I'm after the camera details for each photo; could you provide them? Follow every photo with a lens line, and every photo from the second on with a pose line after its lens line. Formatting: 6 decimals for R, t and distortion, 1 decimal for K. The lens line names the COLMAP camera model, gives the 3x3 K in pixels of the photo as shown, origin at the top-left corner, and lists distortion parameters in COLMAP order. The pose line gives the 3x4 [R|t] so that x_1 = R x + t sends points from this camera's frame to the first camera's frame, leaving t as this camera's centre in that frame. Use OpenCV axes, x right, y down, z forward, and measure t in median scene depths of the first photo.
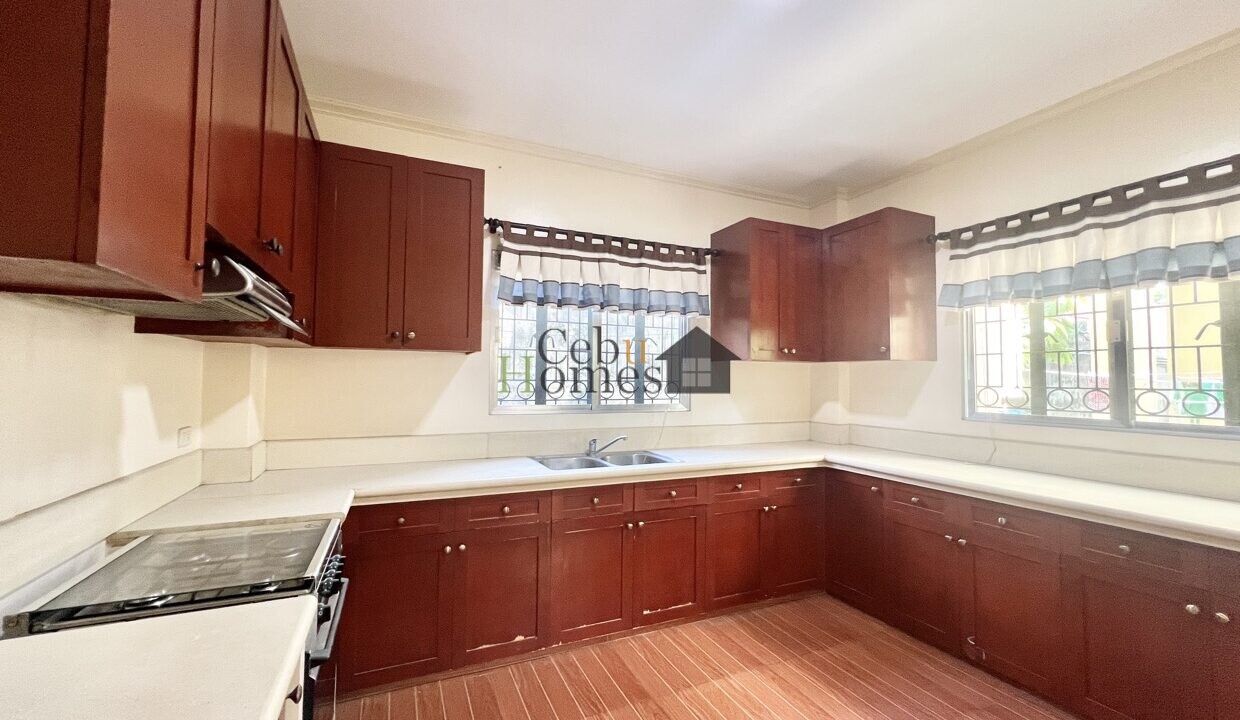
lens RADIAL K [[495.0, 0, 617.4], [0, 495.0, 359.8], [0, 0, 1]] dist [-0.000594, -0.000065]
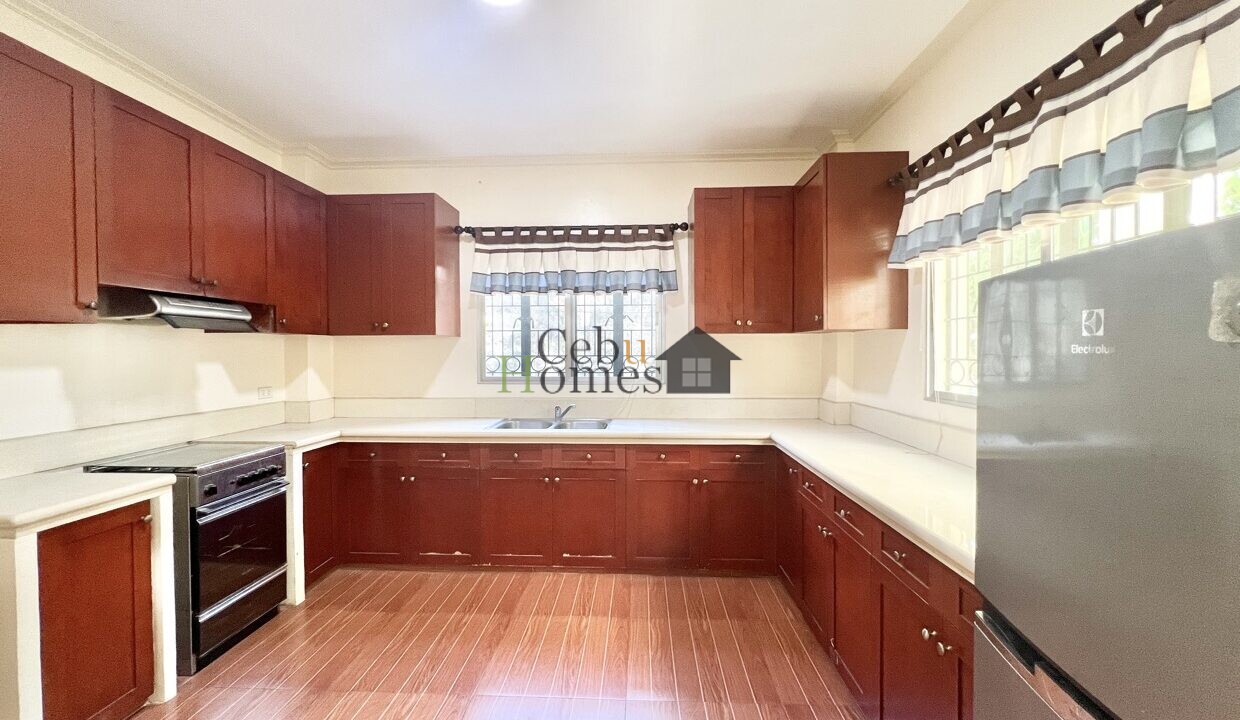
lens RADIAL K [[495.0, 0, 617.4], [0, 495.0, 359.8], [0, 0, 1]] dist [-0.000594, -0.000065]
pose [[0.892010, -0.005148, -0.451987, 0.620127], [0.028716, 0.998561, 0.045299, 0.003281], [0.451104, -0.053386, 0.890873, 0.041506]]
